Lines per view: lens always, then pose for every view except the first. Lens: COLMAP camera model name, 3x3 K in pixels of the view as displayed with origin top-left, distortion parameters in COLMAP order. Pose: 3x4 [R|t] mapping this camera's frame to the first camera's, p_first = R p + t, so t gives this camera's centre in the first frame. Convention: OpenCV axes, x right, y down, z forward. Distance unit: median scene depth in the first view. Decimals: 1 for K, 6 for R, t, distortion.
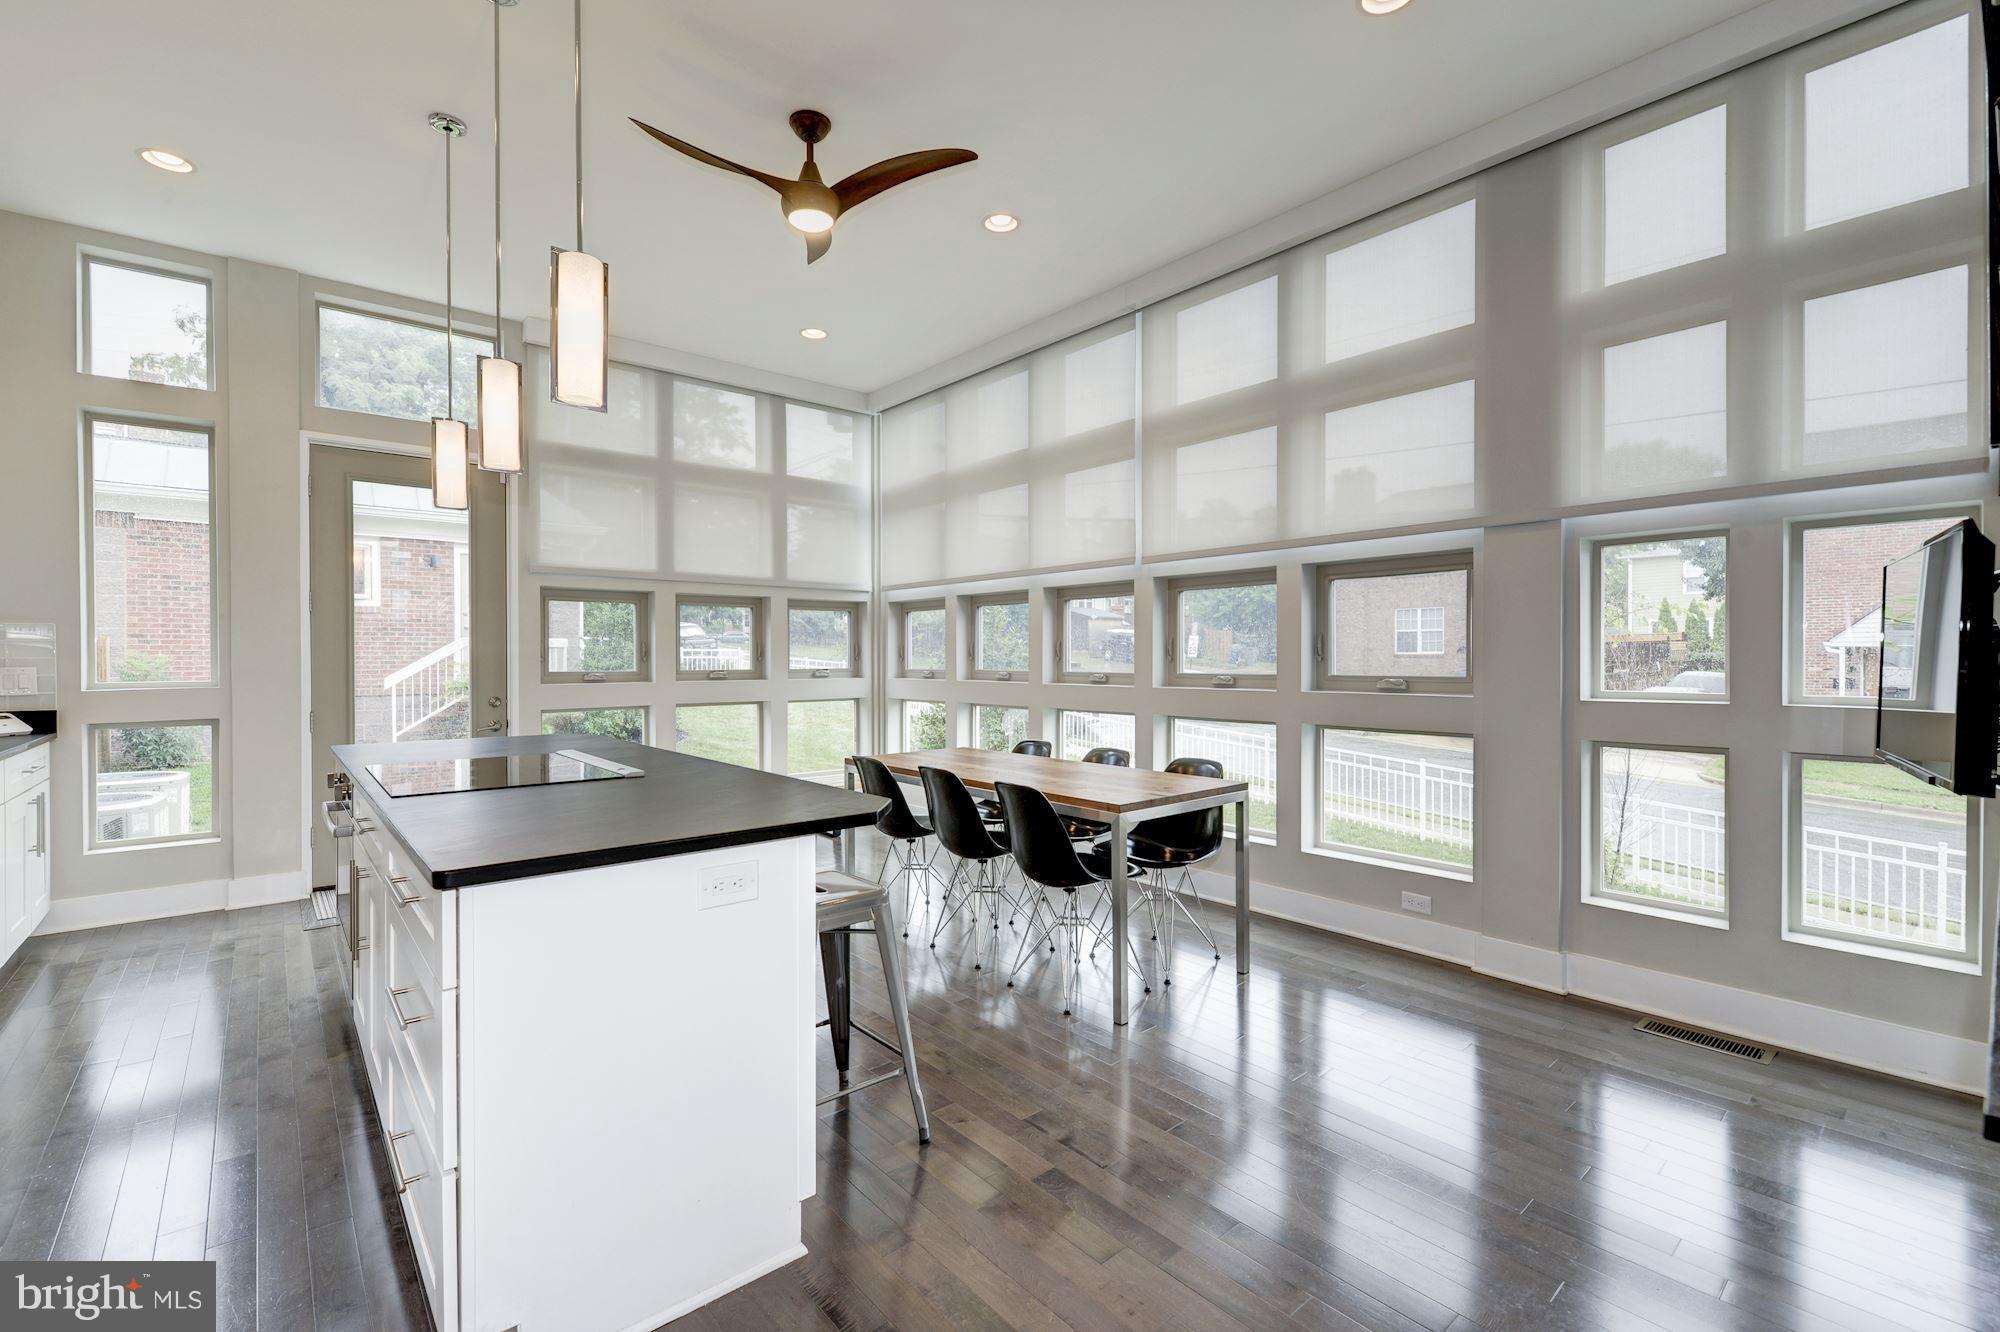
lens RADIAL K [[851.5, 0, 992.1], [0, 851.5, 665.3], [0, 0, 1]] dist [-0.005540, -0.000949]
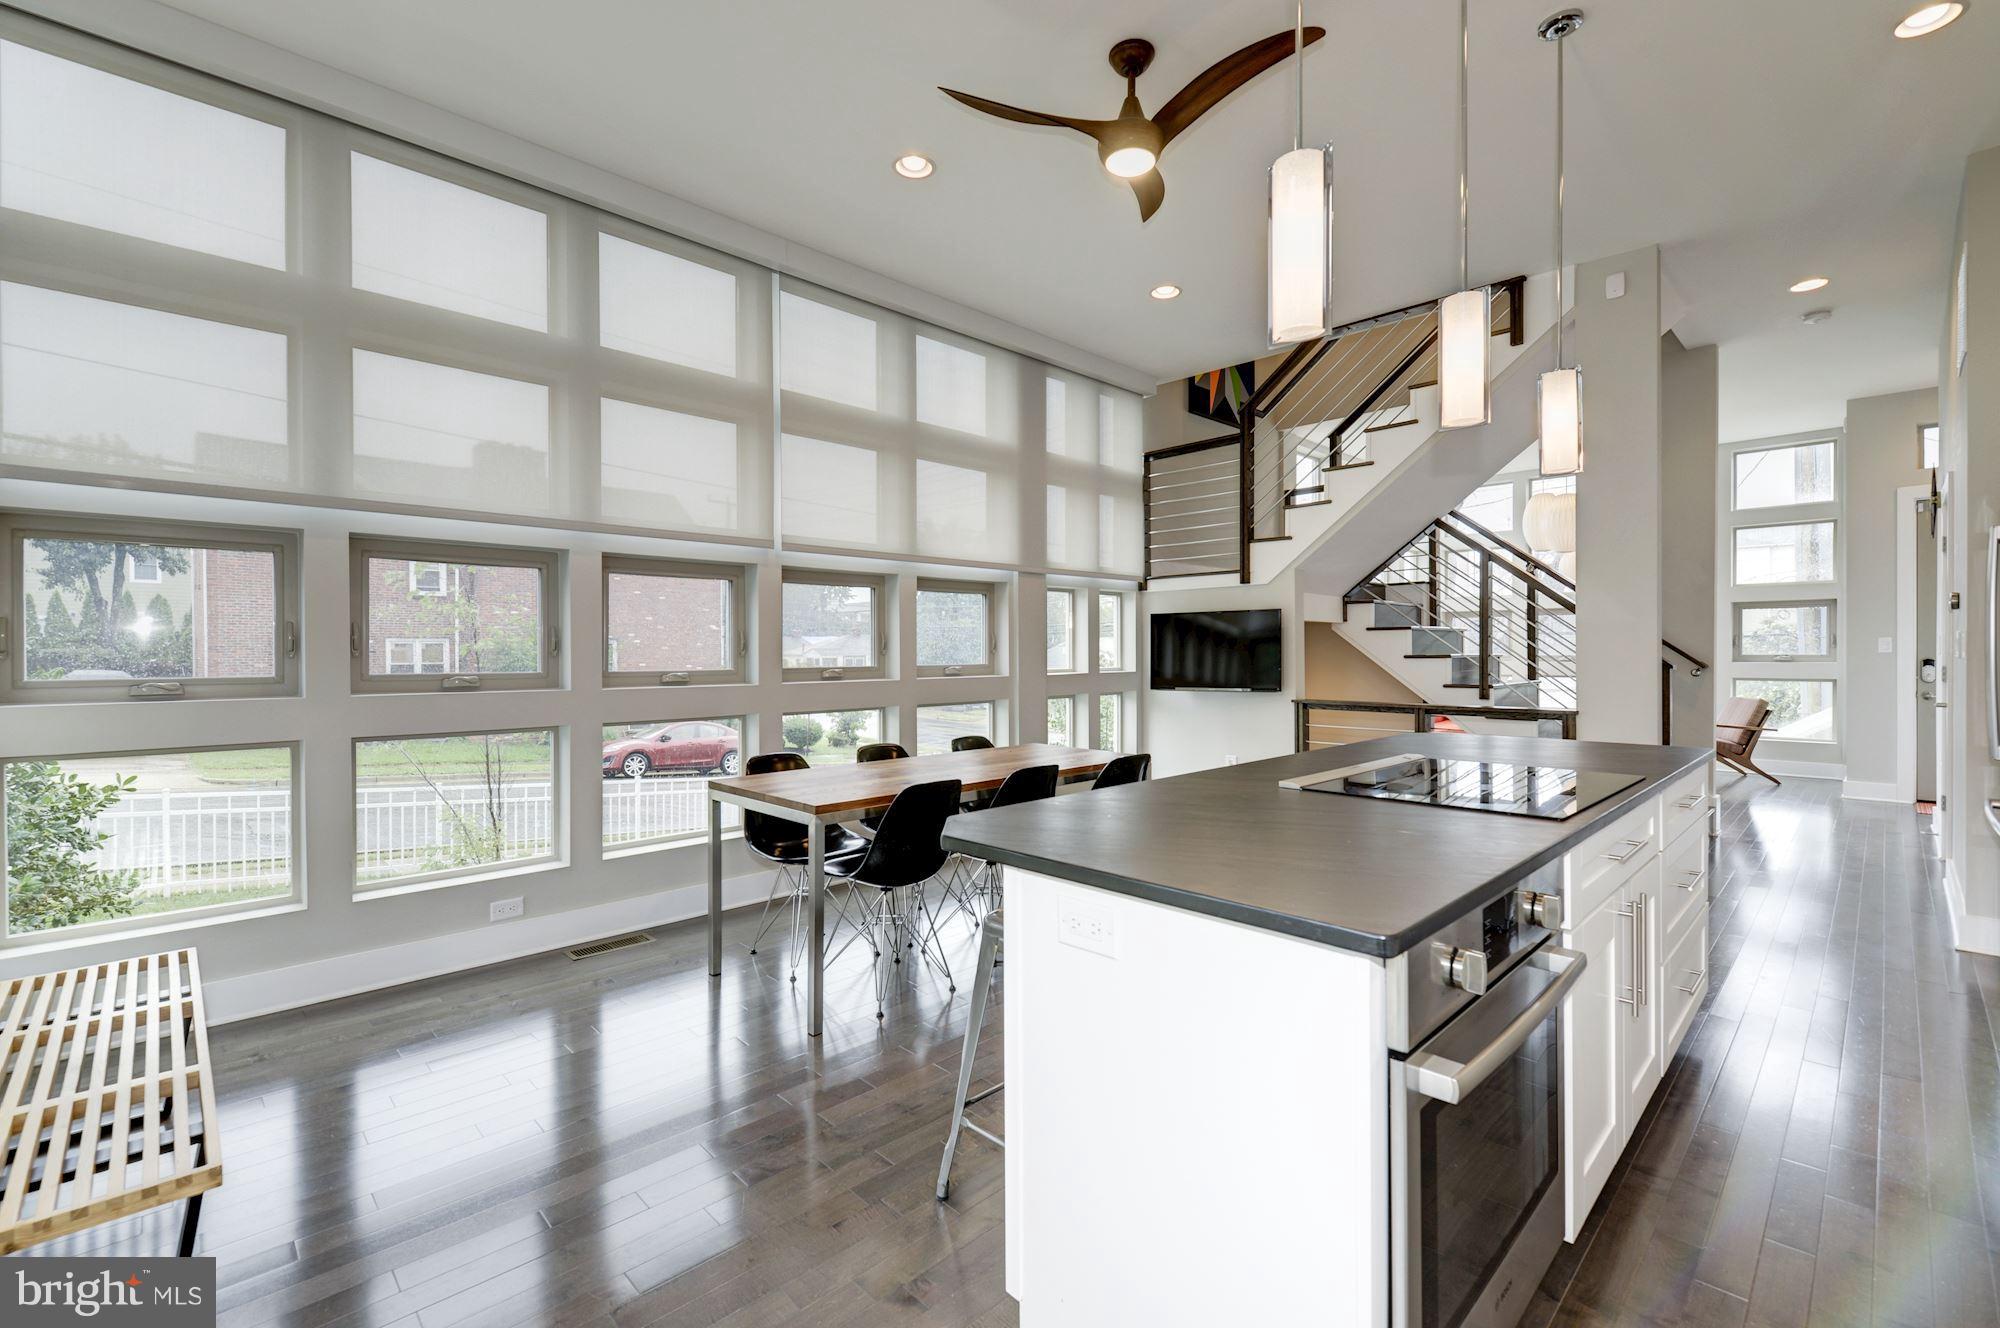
lens RADIAL K [[851.5, 0, 943.0], [0, 851.5, 672.3], [0, 0, 1]] dist [-0.005540, -0.000949]
pose [[-0.035896, -0.023239, 0.999085, -0.591581], [0.009440, 0.999677, 0.023592, -0.005535], [-0.999311, 0.010278, -0.035665, 0.670958]]
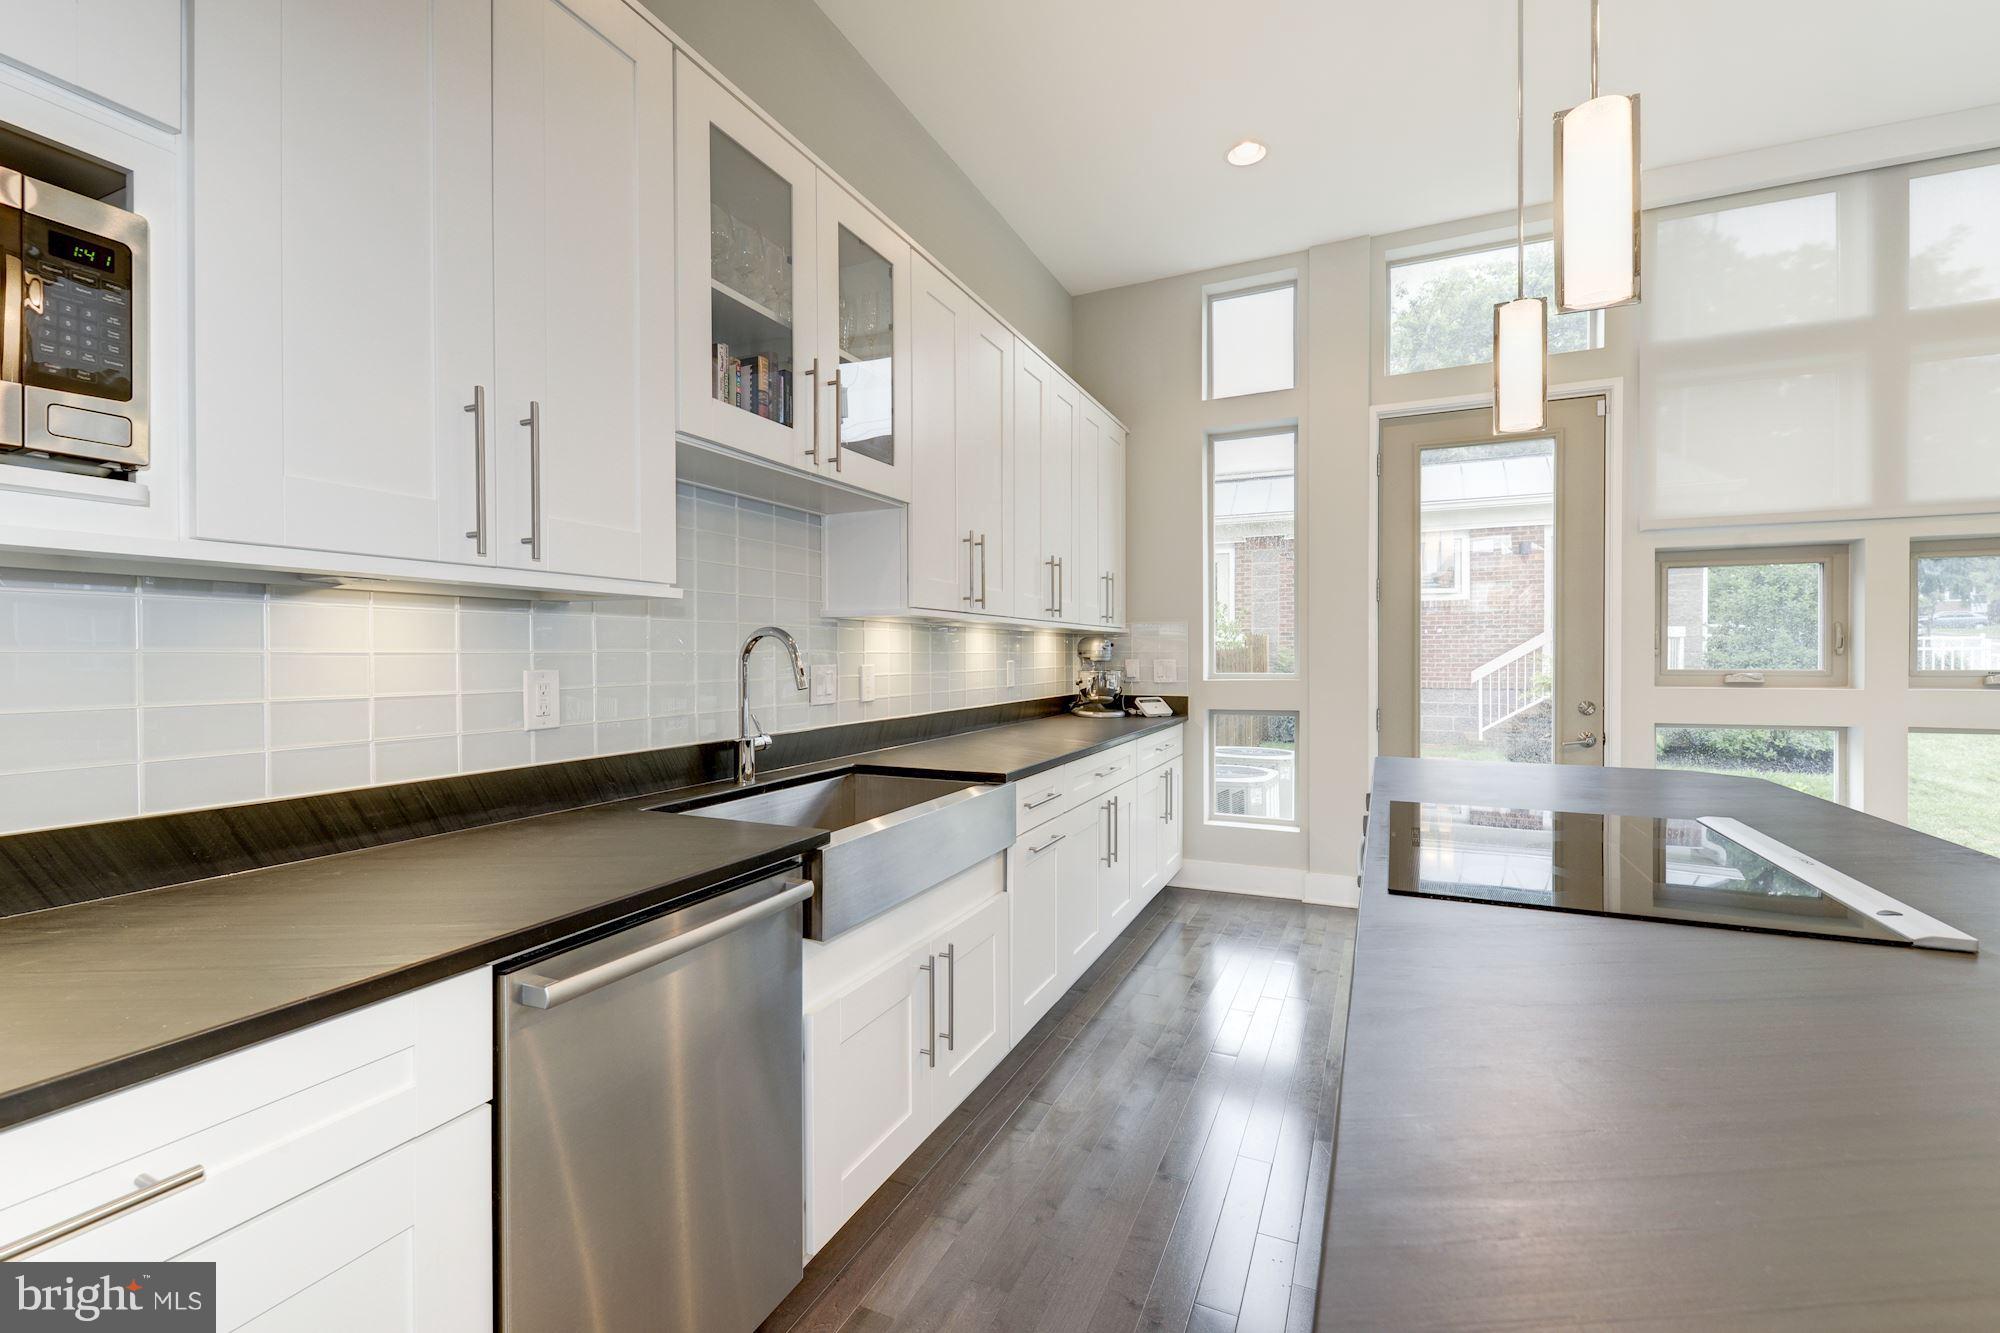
lens RADIAL K [[851.5, 0, 996.8], [0, 851.5, 666.7], [0, 0, 1]] dist [-0.005540, -0.000949]
pose [[0.417563, 0.013349, -0.908550, -0.124324], [-0.004390, 0.999910, 0.012674, -0.001254], [0.908637, -0.001304, 0.417584, 0.218612]]
